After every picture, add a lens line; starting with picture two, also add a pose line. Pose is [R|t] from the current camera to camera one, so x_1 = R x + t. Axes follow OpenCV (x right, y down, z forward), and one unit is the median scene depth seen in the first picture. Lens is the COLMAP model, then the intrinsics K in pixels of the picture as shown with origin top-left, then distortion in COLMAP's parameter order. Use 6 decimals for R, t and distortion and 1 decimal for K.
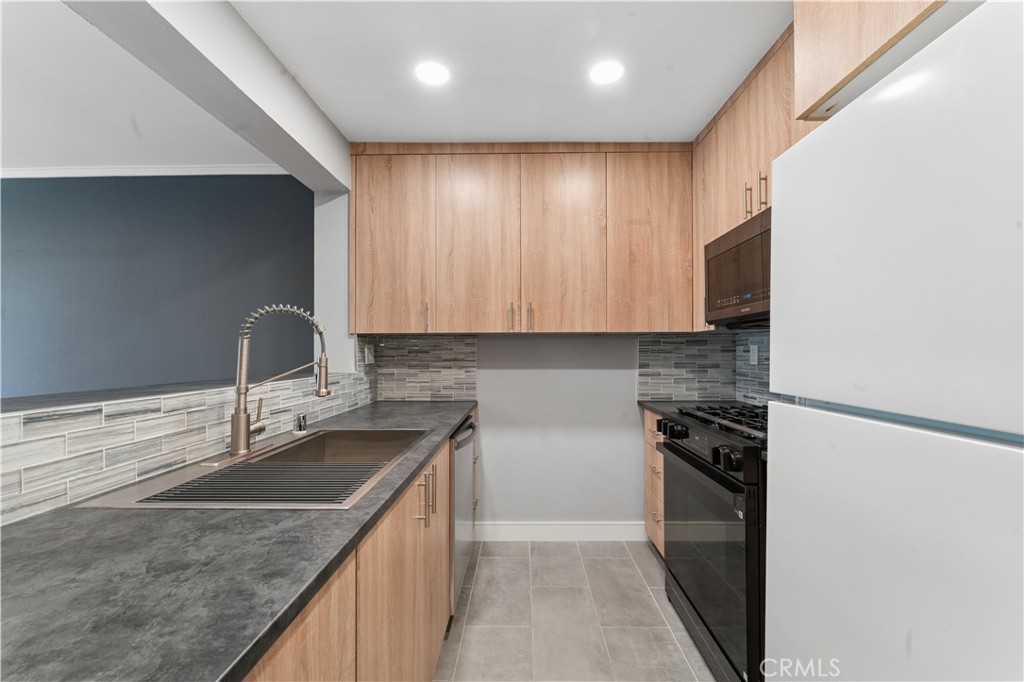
lens RADIAL K [[412.5, 0, 515.4], [0, 412.5, 341.8], [0, 0, 1]] dist [-0.001643, 0.000074]
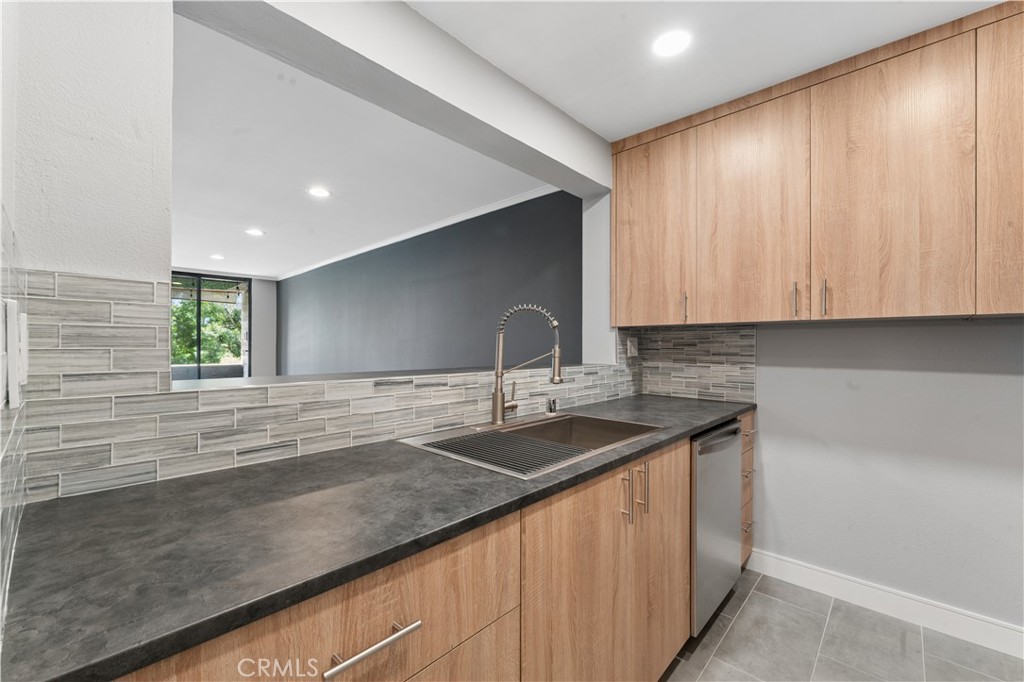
lens RADIAL K [[412.5, 0, 490.9], [0, 412.5, 337.2], [0, 0, 1]] dist [-0.001643, 0.000074]
pose [[0.733225, -0.009018, -0.679926, 0.102511], [0.012417, 0.999923, 0.000128, 0.002317], [0.679873, -0.008537, 0.733280, 0.032221]]
